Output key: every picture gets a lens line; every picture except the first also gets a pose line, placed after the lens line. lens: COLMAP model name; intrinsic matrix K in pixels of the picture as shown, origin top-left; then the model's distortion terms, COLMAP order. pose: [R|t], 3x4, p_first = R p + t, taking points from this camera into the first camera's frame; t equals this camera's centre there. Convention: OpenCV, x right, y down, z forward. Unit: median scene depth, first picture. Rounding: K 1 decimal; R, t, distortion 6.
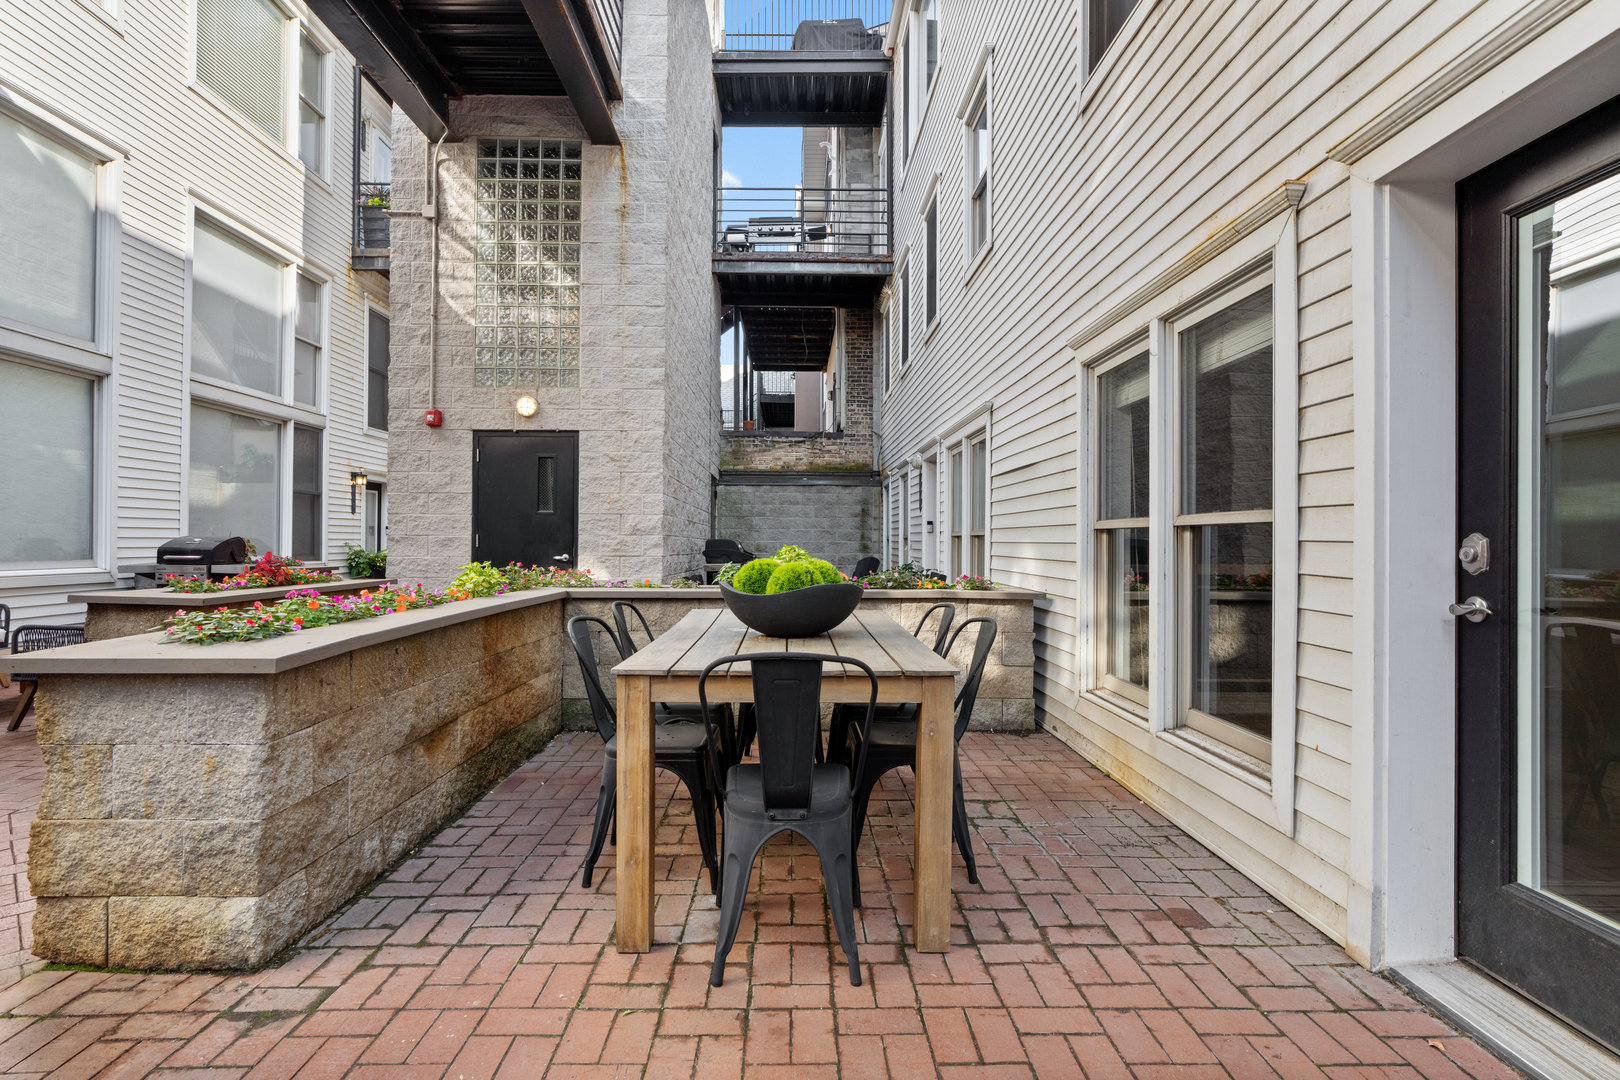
lens RADIAL K [[766.0, 0, 799.2], [0, 766.0, 535.5], [0, 0, 1]] dist [-0.005156, -0.000208]
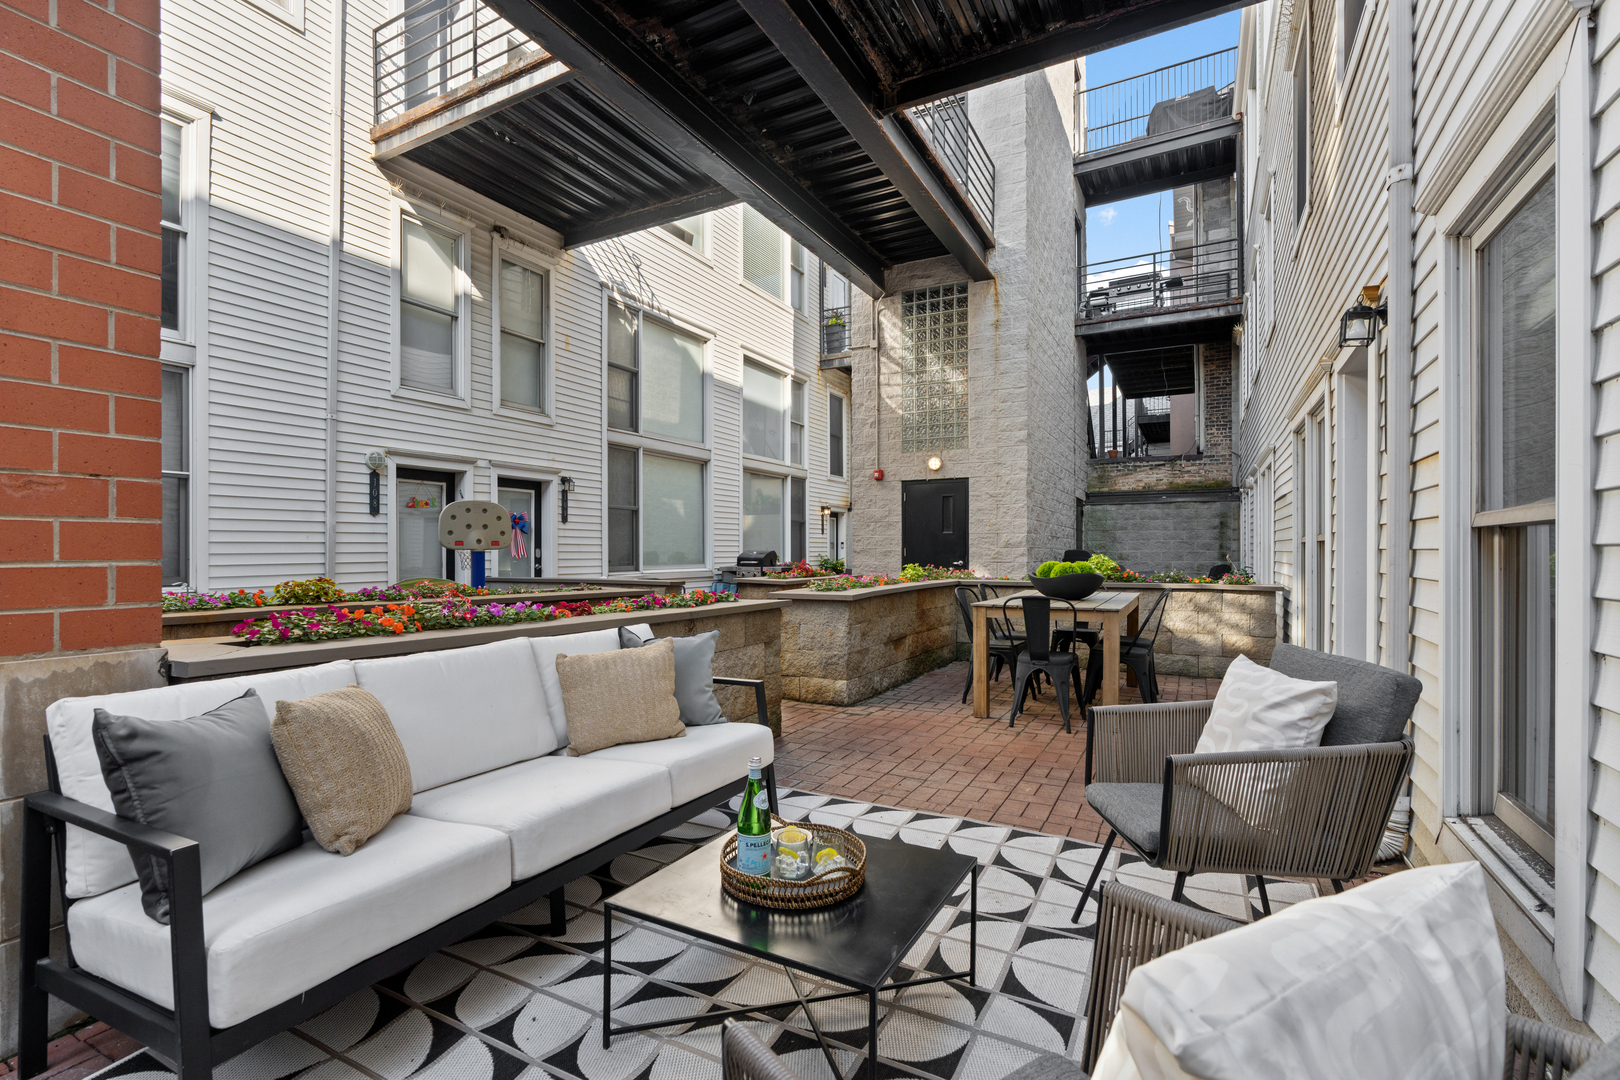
lens RADIAL K [[749.1, 0, 795.6], [0, 749.1, 537.1], [0, 0, 1]] dist [-0.004829, 0.002408]
pose [[0.865228, -0.015451, -0.501141, 0.143722], [0.009834, 0.999856, -0.013849, -0.004482], [0.501282, 0.007054, 0.865255, -0.412773]]
